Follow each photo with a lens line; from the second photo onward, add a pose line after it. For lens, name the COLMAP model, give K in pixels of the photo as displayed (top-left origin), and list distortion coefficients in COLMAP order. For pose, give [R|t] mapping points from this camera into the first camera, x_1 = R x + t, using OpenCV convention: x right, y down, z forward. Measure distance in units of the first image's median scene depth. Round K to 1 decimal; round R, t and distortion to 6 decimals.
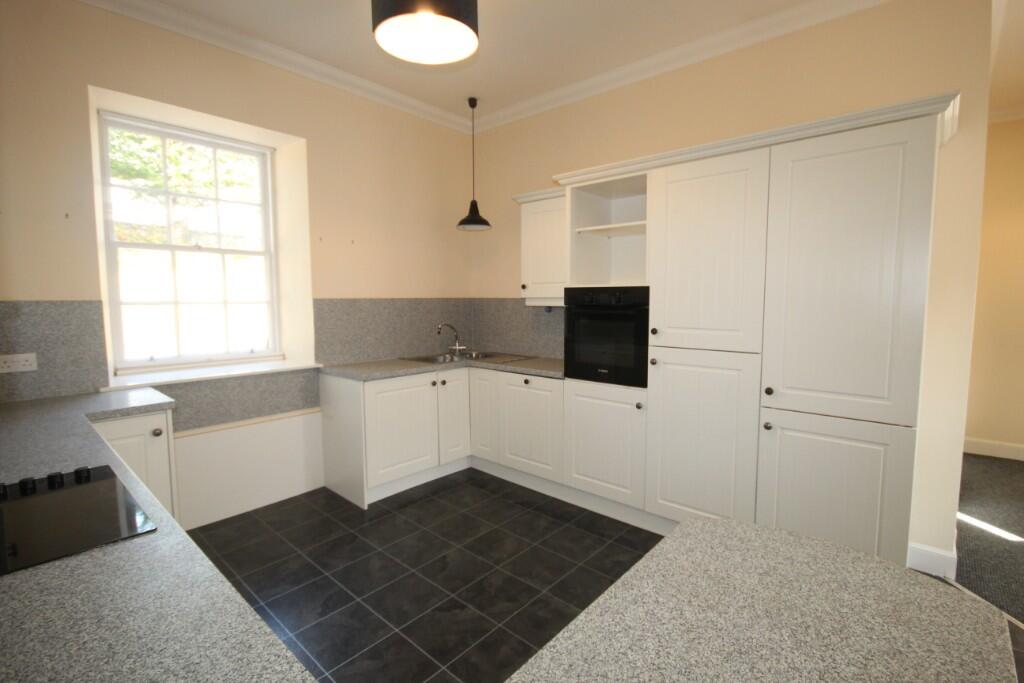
lens RADIAL K [[472.0, 0, 519.2], [0, 472.0, 336.6], [0, 0, 1]] dist [-0.002078, -0.000693]
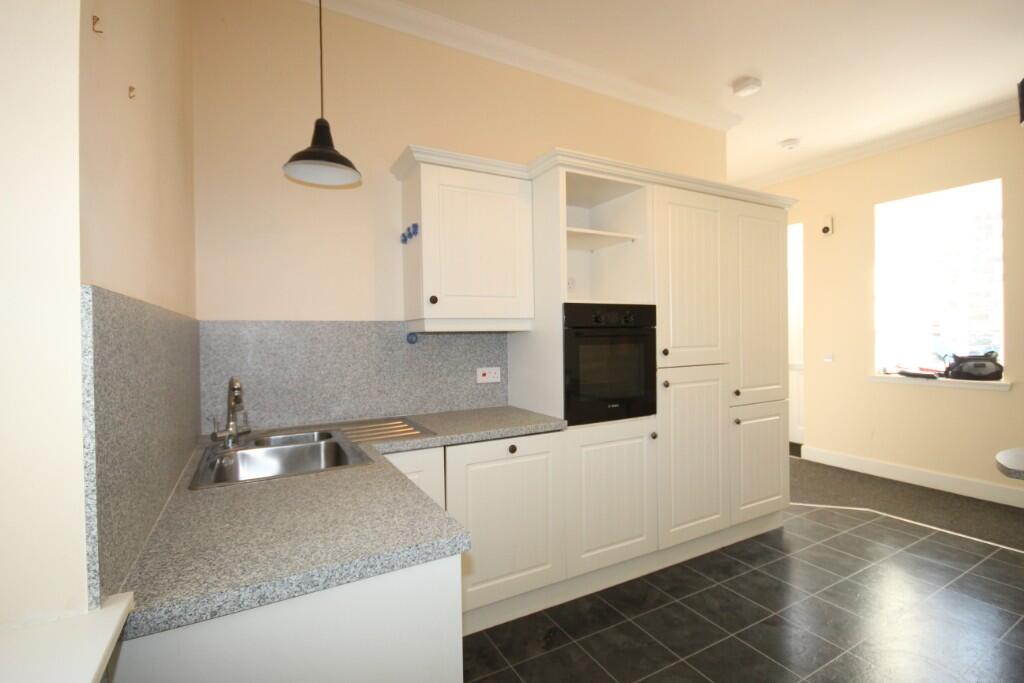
lens RADIAL K [[472.0, 0, 519.2], [0, 472.0, 336.6], [0, 0, 1]] dist [-0.002078, -0.000693]
pose [[0.326766, -0.008830, 0.945064, -0.588002], [0.090655, 0.995638, -0.022042, -0.039672], [-0.940748, 0.092878, 0.326141, 0.791988]]
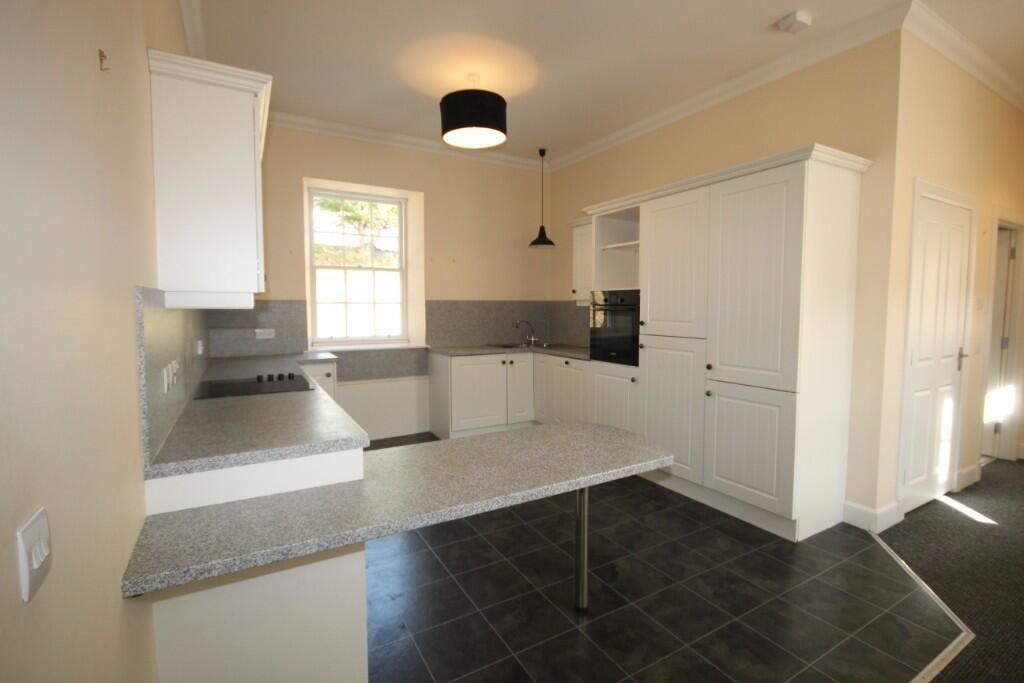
lens RADIAL K [[472.0, 0, 519.2], [0, 472.0, 336.6], [0, 0, 1]] dist [-0.002078, -0.000693]
pose [[0.950410, 0.022774, -0.310165, 0.304289], [-0.028207, 0.999517, -0.013040, 0.044213], [0.309718, 0.021142, 0.950593, -0.307559]]
